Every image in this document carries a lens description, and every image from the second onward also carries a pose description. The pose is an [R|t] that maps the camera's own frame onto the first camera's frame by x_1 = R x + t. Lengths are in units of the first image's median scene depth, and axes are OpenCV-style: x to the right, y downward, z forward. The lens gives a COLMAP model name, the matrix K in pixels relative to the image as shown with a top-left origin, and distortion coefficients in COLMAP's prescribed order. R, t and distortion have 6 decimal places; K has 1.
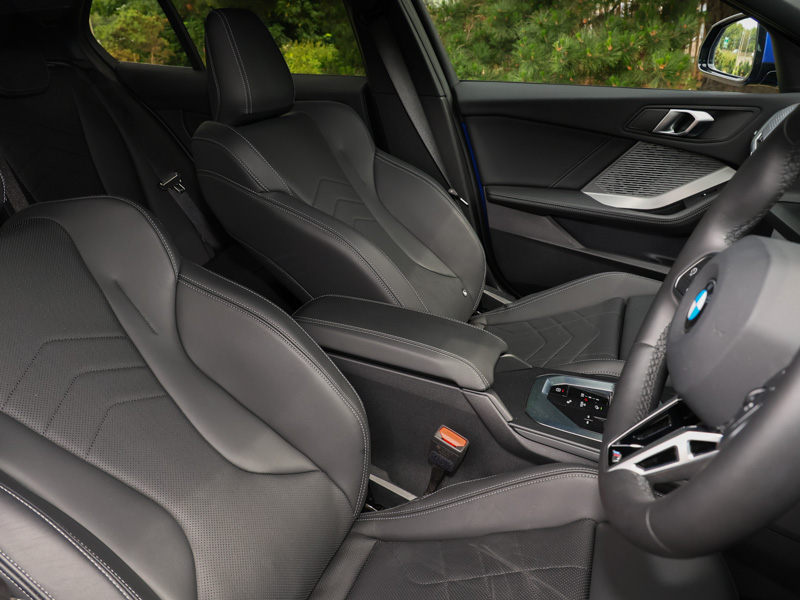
lens RADIAL K [[617.1, 0, 394.5], [0, 617.1, 296.6], [0, 0, 1]] dist [0.010875, -0.017619]
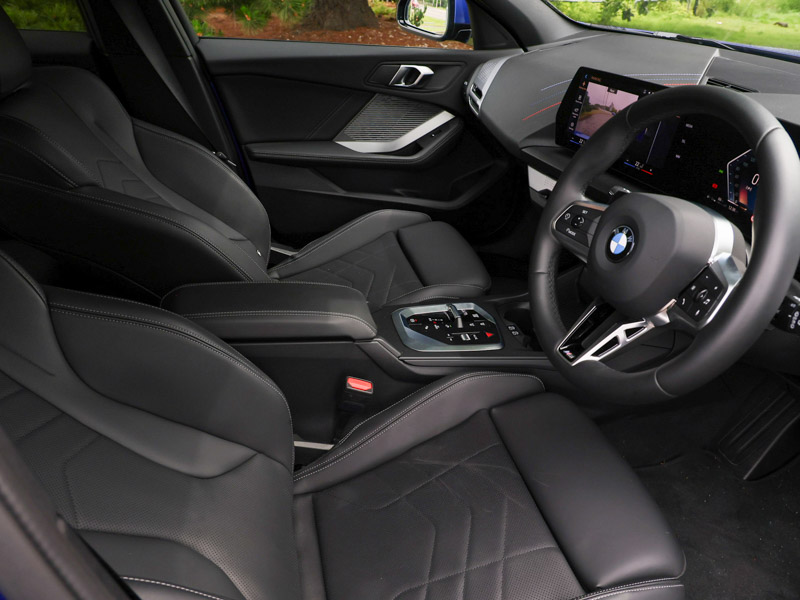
lens RADIAL K [[617.1, 0, 399.0], [0, 617.1, 292.5], [0, 0, 1]] dist [0.010875, -0.017619]
pose [[0.821887, -0.229563, 0.521347, -0.262046], [0.171830, 0.972483, 0.157326, -0.067766], [-0.543118, -0.039721, 0.838717, 0.003423]]
